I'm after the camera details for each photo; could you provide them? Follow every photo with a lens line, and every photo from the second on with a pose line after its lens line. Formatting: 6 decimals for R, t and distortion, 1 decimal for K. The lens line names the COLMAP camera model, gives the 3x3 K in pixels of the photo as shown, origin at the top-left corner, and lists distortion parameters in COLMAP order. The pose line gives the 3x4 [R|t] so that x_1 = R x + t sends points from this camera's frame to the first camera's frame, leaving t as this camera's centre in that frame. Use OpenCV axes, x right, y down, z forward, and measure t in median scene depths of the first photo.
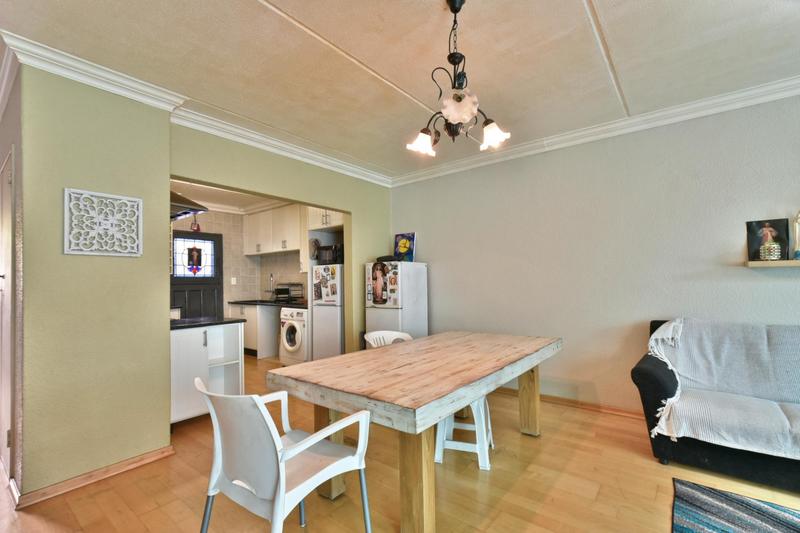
lens RADIAL K [[356.2, 0, 398.9], [0, 356.2, 276.4], [0, 0, 1]] dist [0.003365, 0.000767]
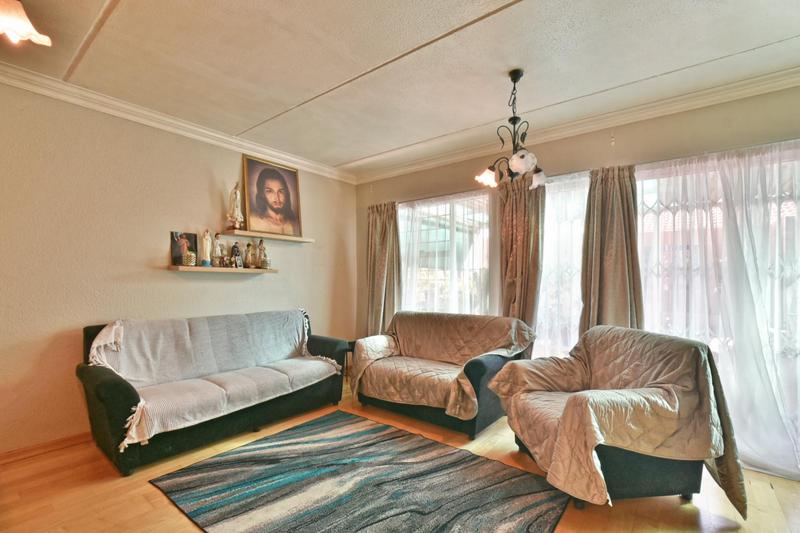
lens RADIAL K [[367.2, 0, 402.4], [0, 367.2, 275.4], [0, 0, 1]] dist [0.000296, 0.000137]
pose [[-0.002040, 0.026156, 0.999656, -0.140366], [-0.019656, 0.999464, -0.026191, 0.004184], [-0.999805, -0.019703, -0.001525, 0.165065]]
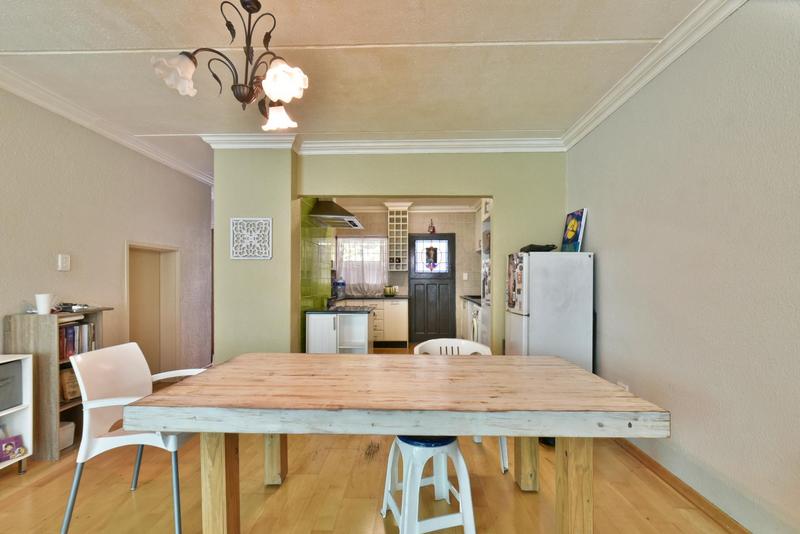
lens RADIAL K [[358.5, 0, 401.9], [0, 358.5, 276.0], [0, 0, 1]] dist [-0.002467, -0.000156]
pose [[0.599153, 0.007128, -0.800603, 0.425146], [0.002971, 0.999934, 0.011127, -0.001032], [0.800629, -0.009045, 0.599092, 0.329765]]
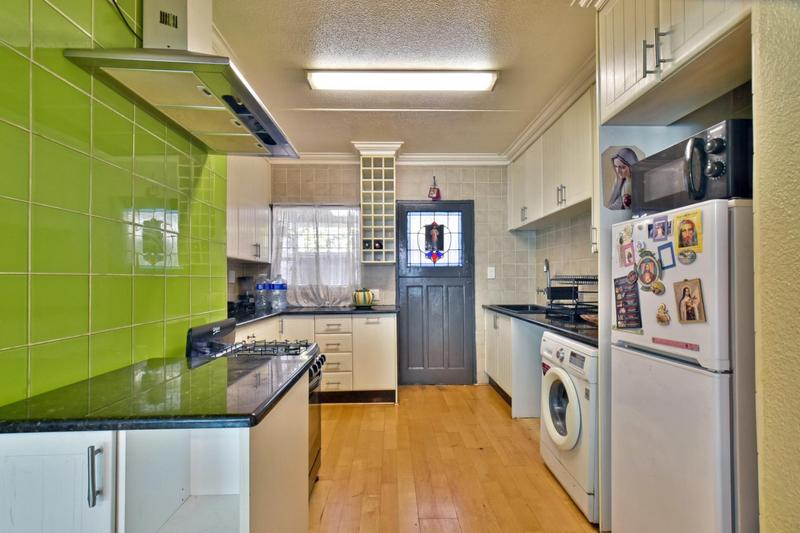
lens RADIAL K [[352.9, 0, 401.4], [0, 352.9, 276.5], [0, 0, 1]] dist [-0.001880, -0.000427]
pose [[0.643134, 0.006995, -0.765721, -0.133720], [0.006737, 0.999868, 0.014792, 0.014646], [0.765724, -0.014672, 0.643002, 0.736580]]
